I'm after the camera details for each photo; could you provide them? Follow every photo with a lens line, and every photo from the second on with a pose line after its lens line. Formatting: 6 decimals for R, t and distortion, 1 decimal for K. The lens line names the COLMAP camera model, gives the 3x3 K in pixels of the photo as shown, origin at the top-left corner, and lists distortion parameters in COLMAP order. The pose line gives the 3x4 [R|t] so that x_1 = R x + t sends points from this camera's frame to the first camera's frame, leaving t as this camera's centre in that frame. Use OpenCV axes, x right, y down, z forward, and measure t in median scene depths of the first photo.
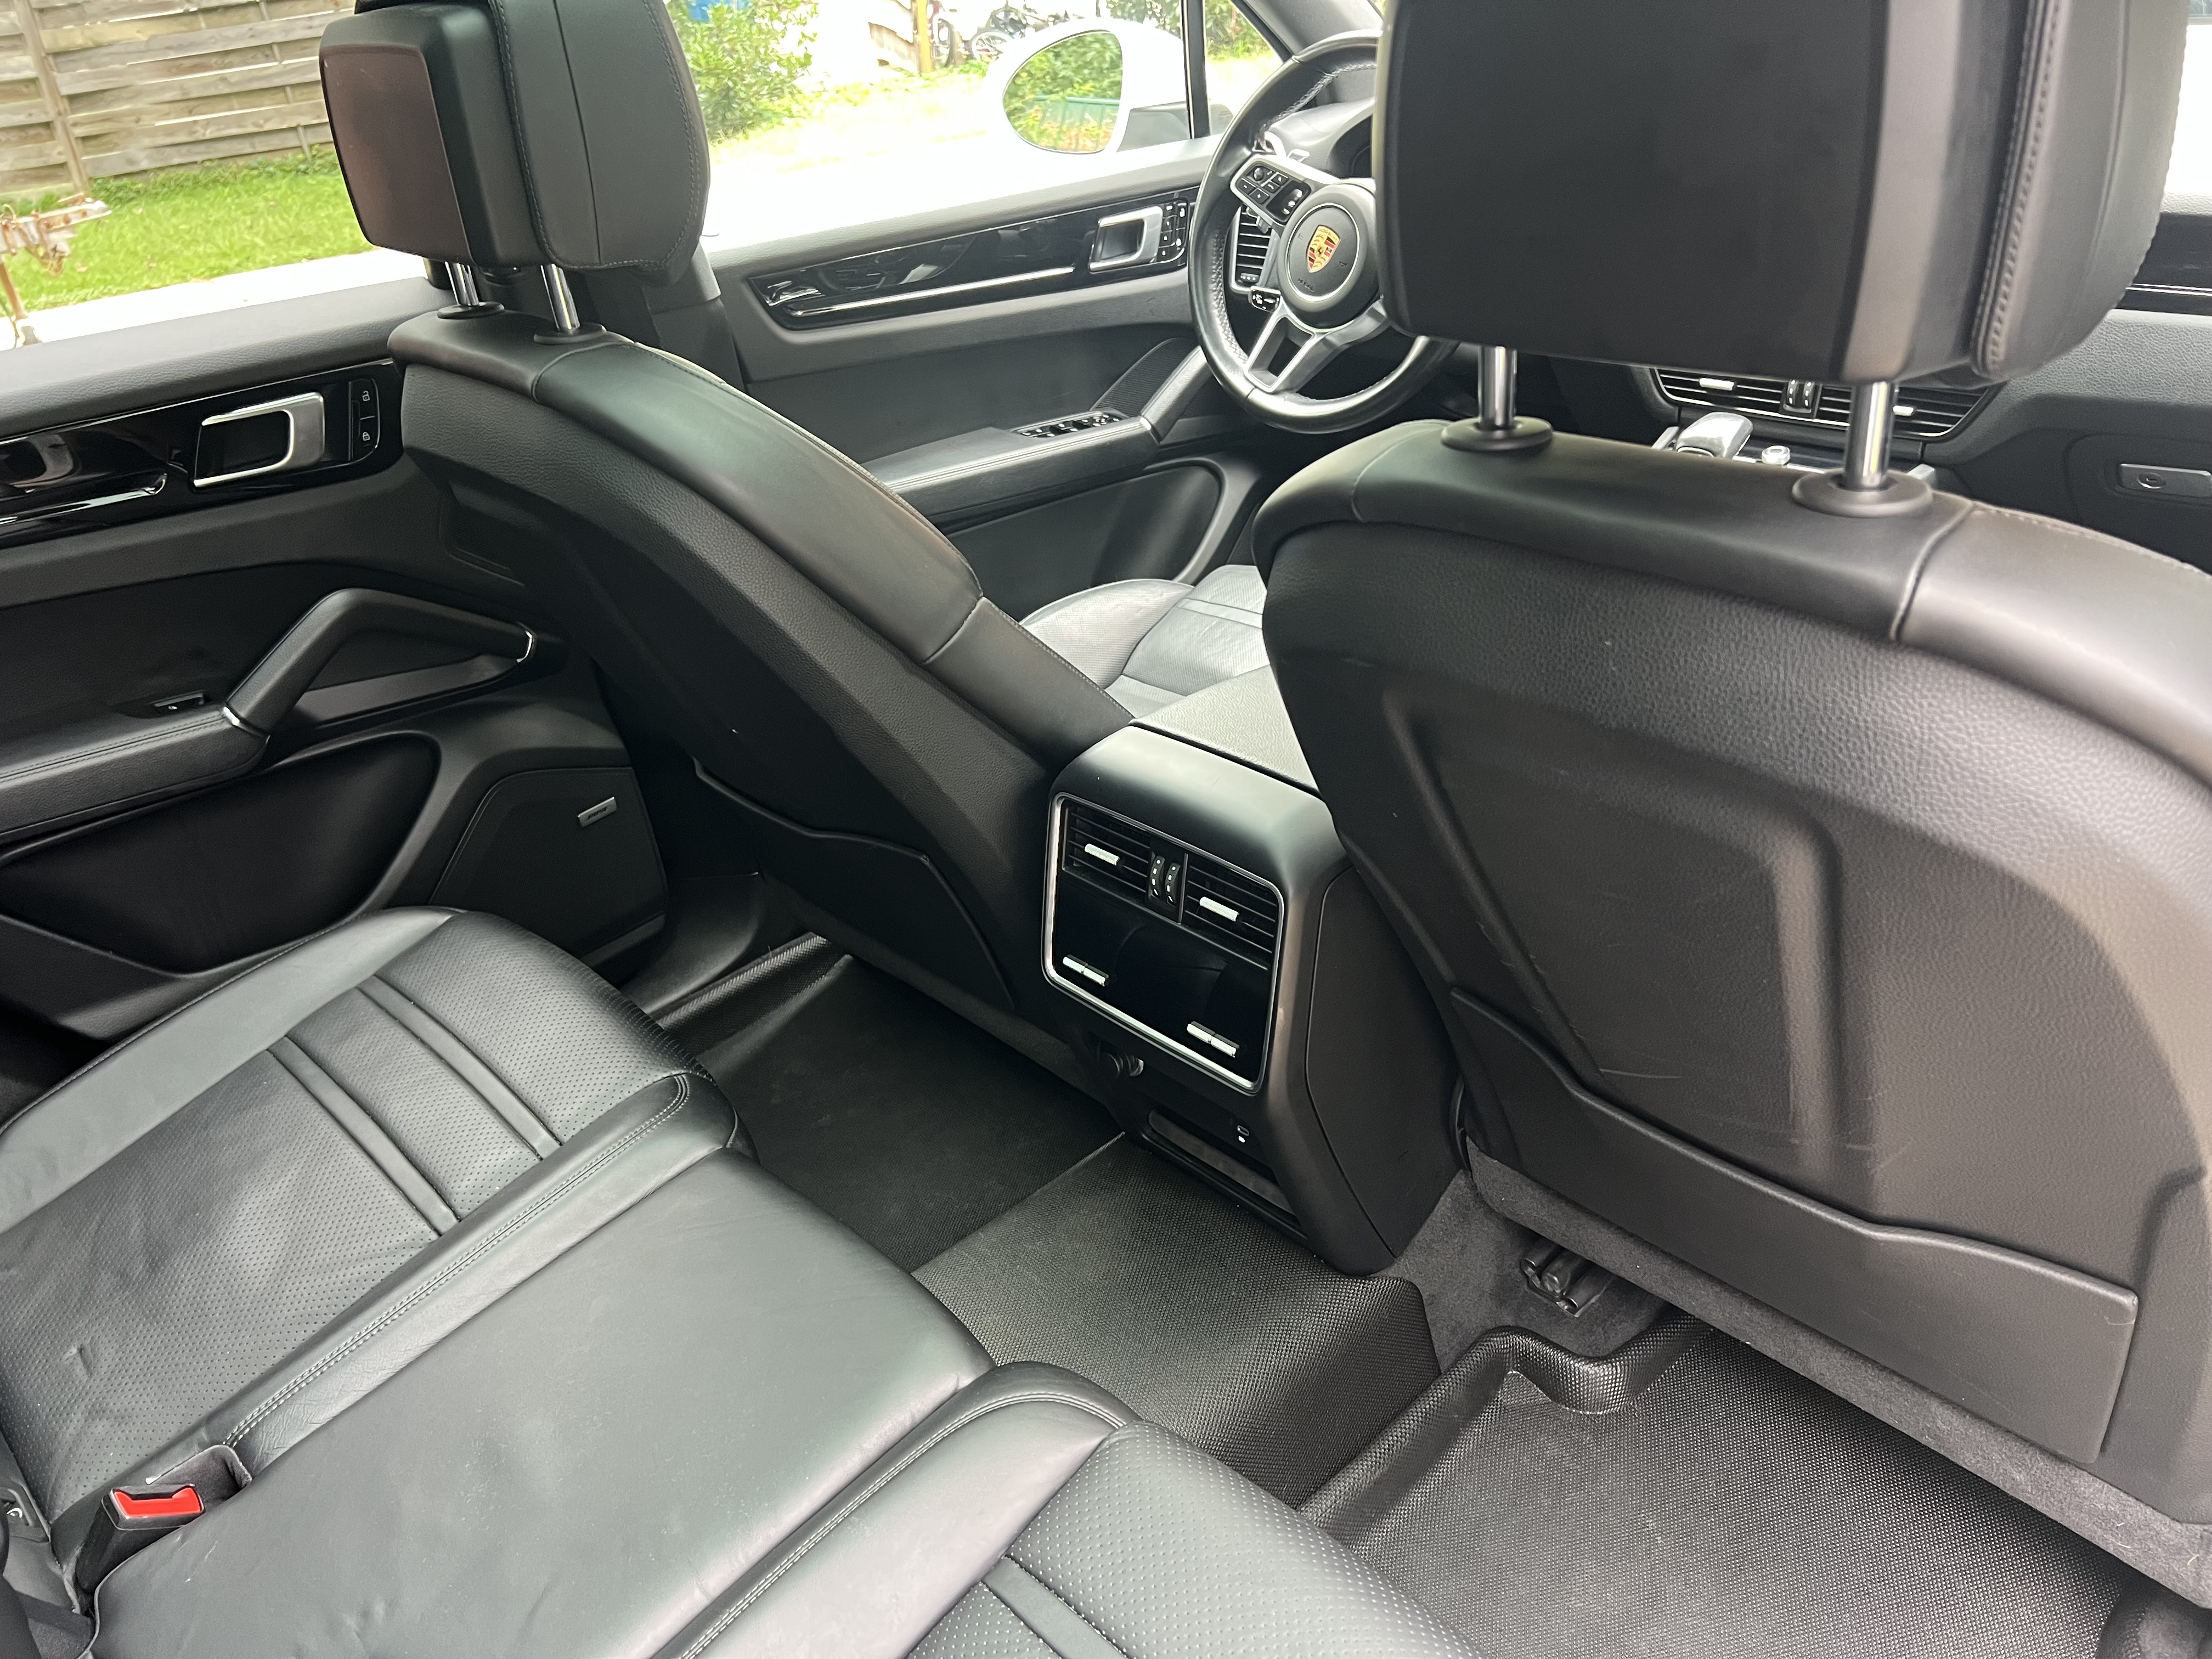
lens RADIAL K [[1660.7, 0, 1106.0], [0, 1660.7, 829.5], [0, 0, 1]] dist [0.004631, 0.001849]
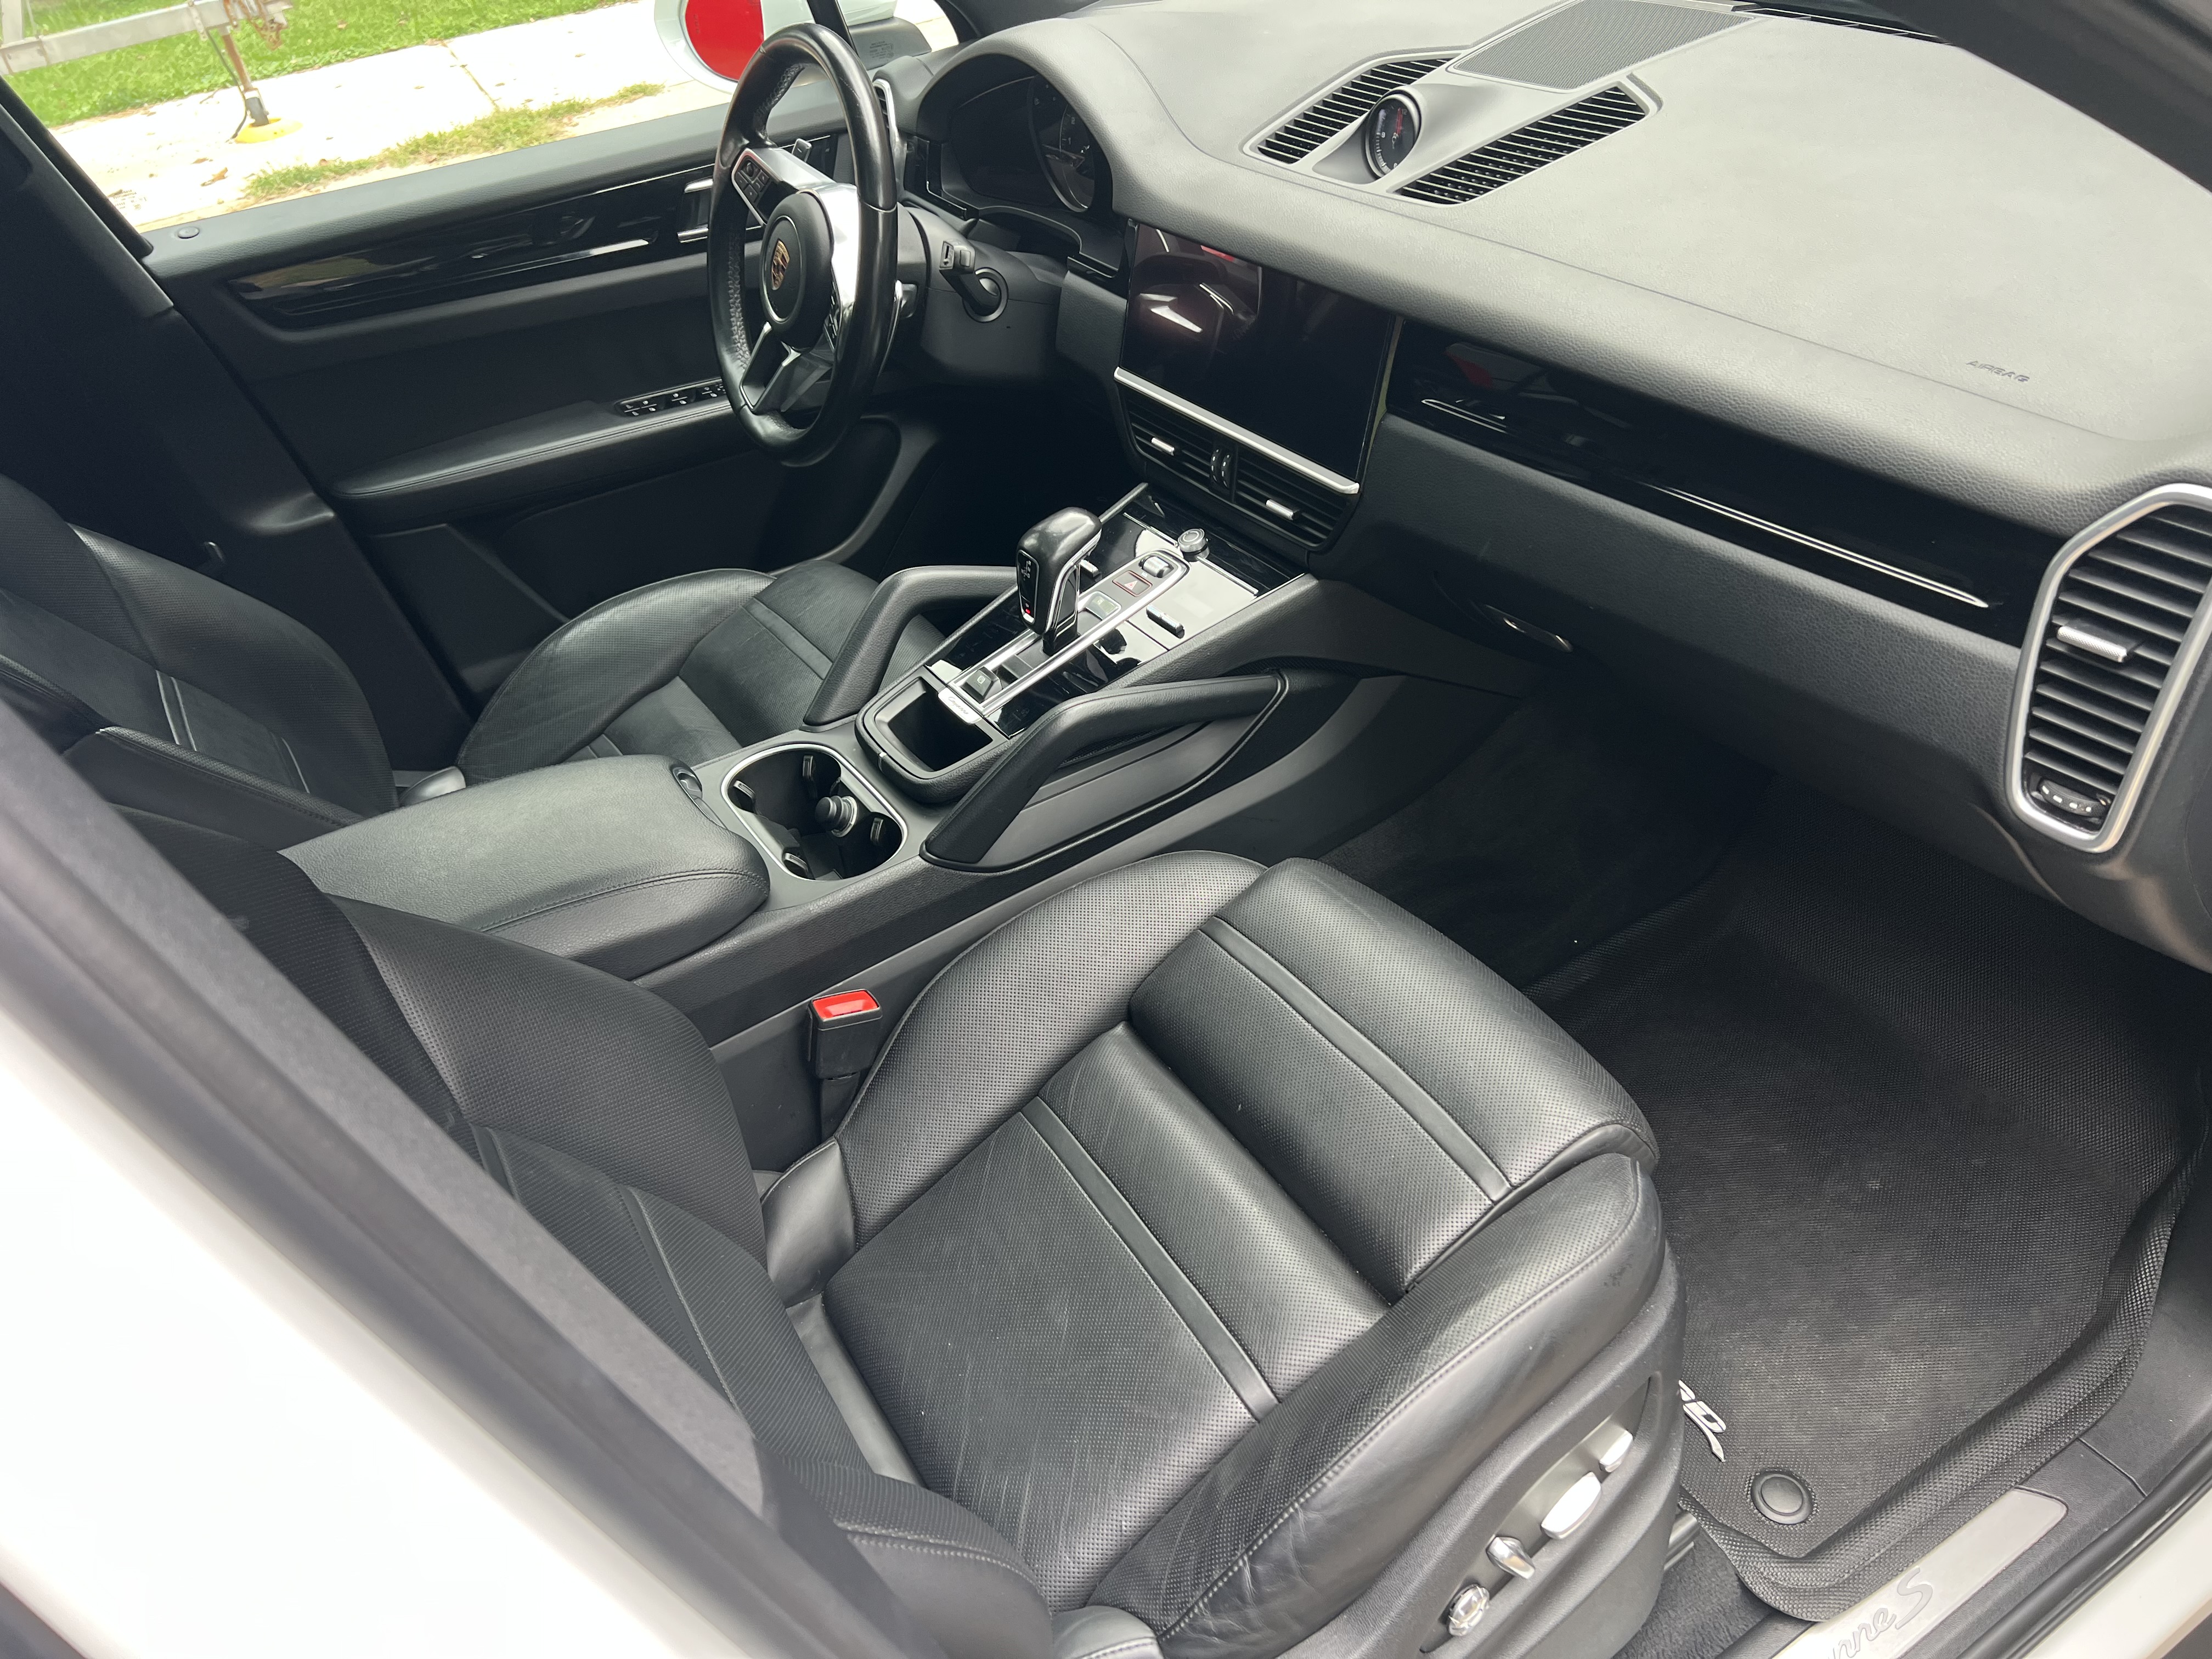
lens RADIAL K [[1660.7, 0, 1106.0], [0, 1660.7, 829.5], [0, 0, 1]] dist [0.004631, 0.001849]
pose [[0.978151, 0.095596, -0.184612, 0.187382], [-0.067229, 0.985745, 0.154230, -0.071709], [0.196724, -0.138449, 0.970635, 0.034535]]
